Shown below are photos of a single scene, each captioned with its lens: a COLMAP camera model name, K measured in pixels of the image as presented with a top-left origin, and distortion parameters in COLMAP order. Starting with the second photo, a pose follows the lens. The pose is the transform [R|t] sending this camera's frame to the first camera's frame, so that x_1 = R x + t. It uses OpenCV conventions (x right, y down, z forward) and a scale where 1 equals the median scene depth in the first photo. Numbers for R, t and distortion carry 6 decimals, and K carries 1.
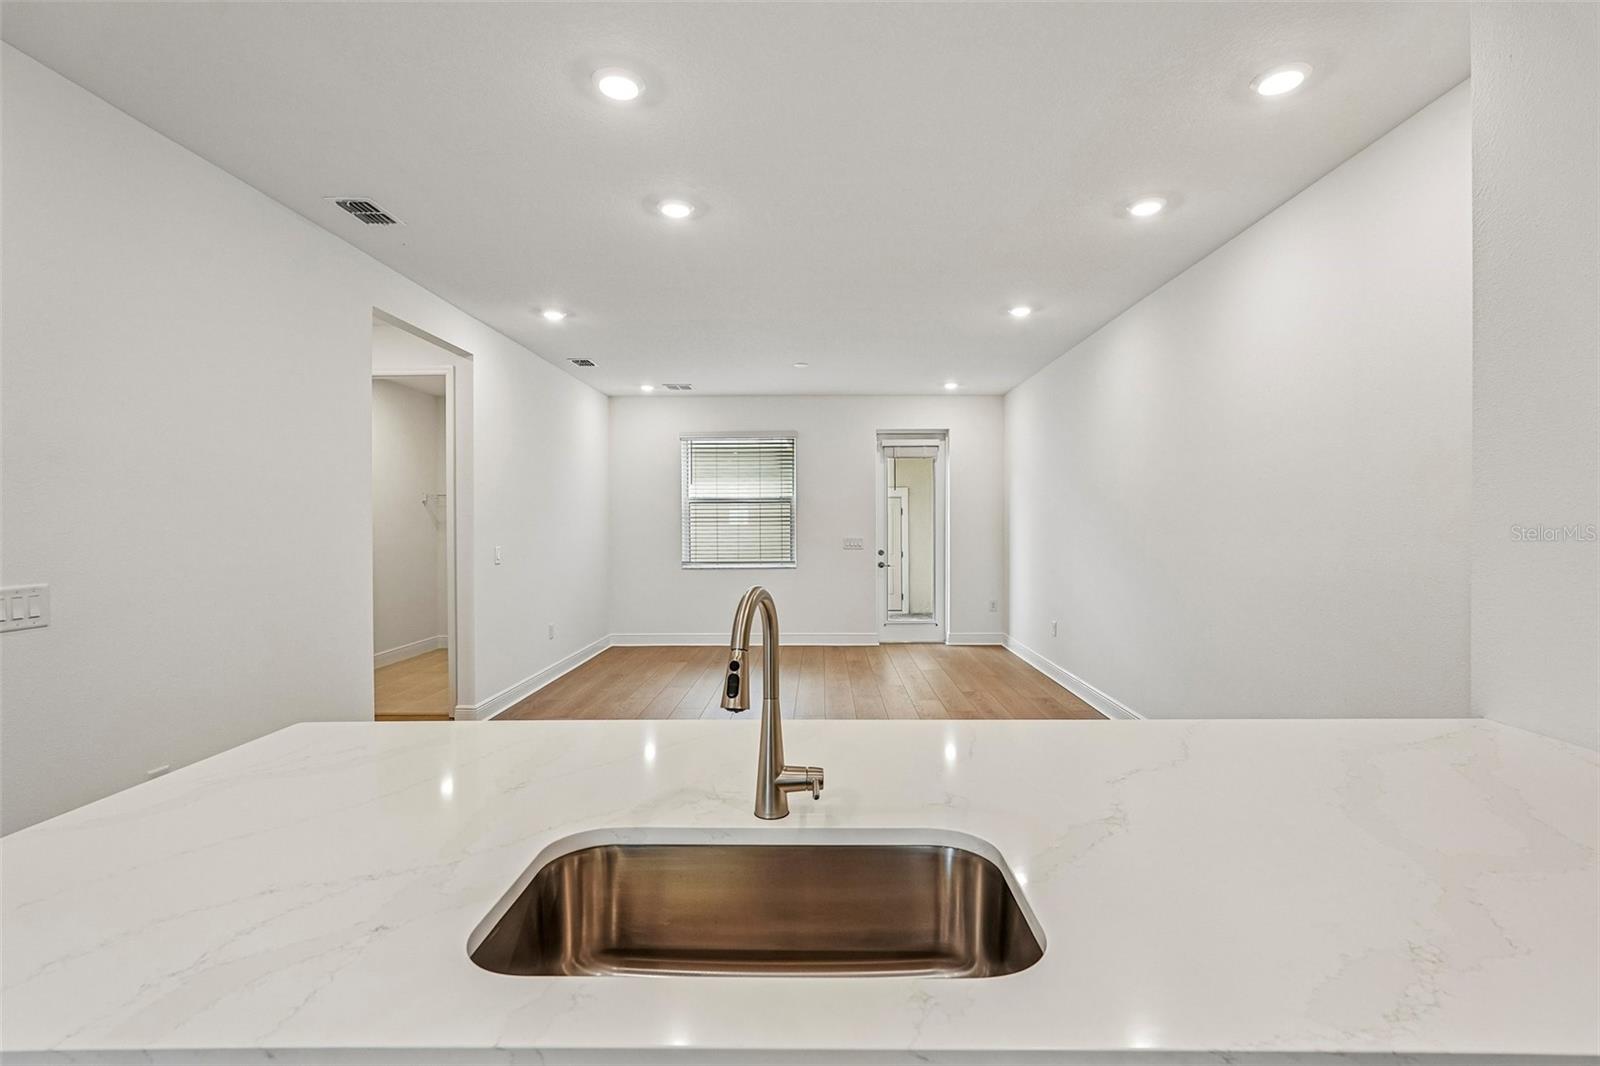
lens RADIAL K [[732.6, 0, 806.2], [0, 732.6, 535.5], [0, 0, 1]] dist [-0.007279, 0.000469]
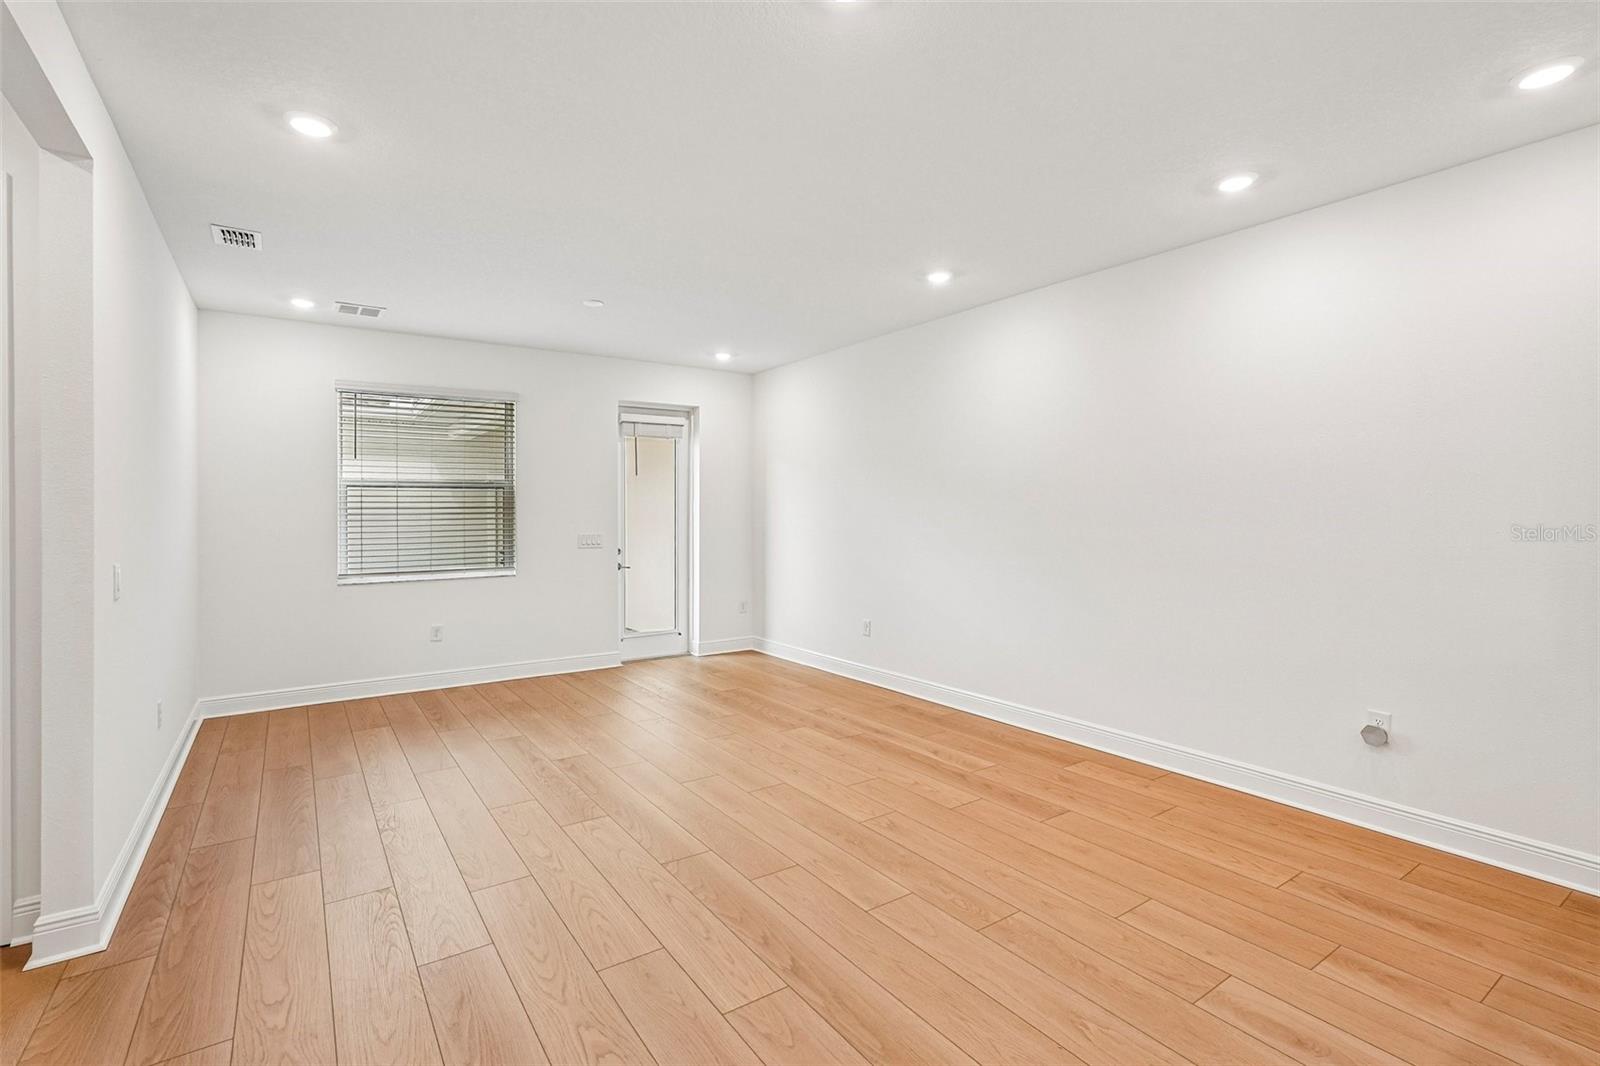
lens RADIAL K [[743.6, 0, 786.4], [0, 743.6, 533.2], [0, 0, 1]] dist [-0.018081, 0.000924]
pose [[0.821991, -0.017834, 0.569221, -0.219869], [0.013692, 0.999840, 0.011553, -0.004463], [-0.569336, -0.001702, 0.822103, 0.217935]]
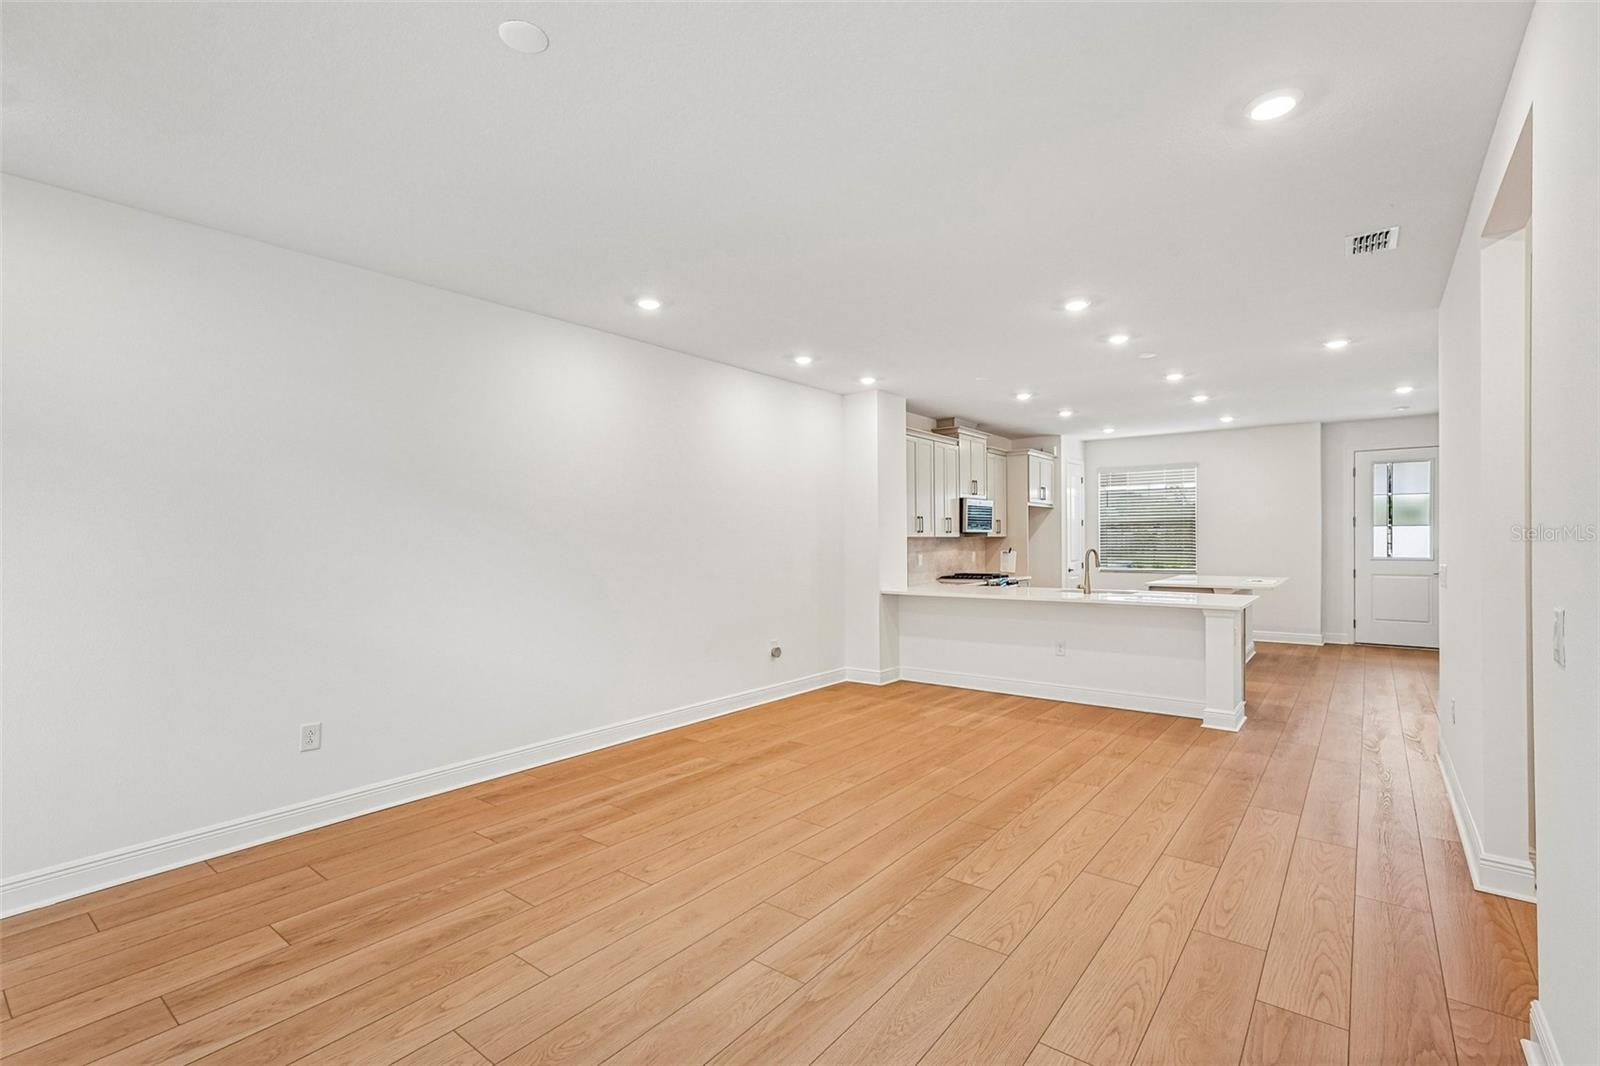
lens RADIAL K [[728.9, 0, 823.1], [0, 728.9, 541.9], [0, 0, 1]] dist [-0.009400, 0.000980]
pose [[-0.811093, 0.006592, 0.584880, -0.233000], [0.020536, 0.999641, 0.017211, -0.016763], [-0.584556, 0.025971, -0.810937, 0.947773]]
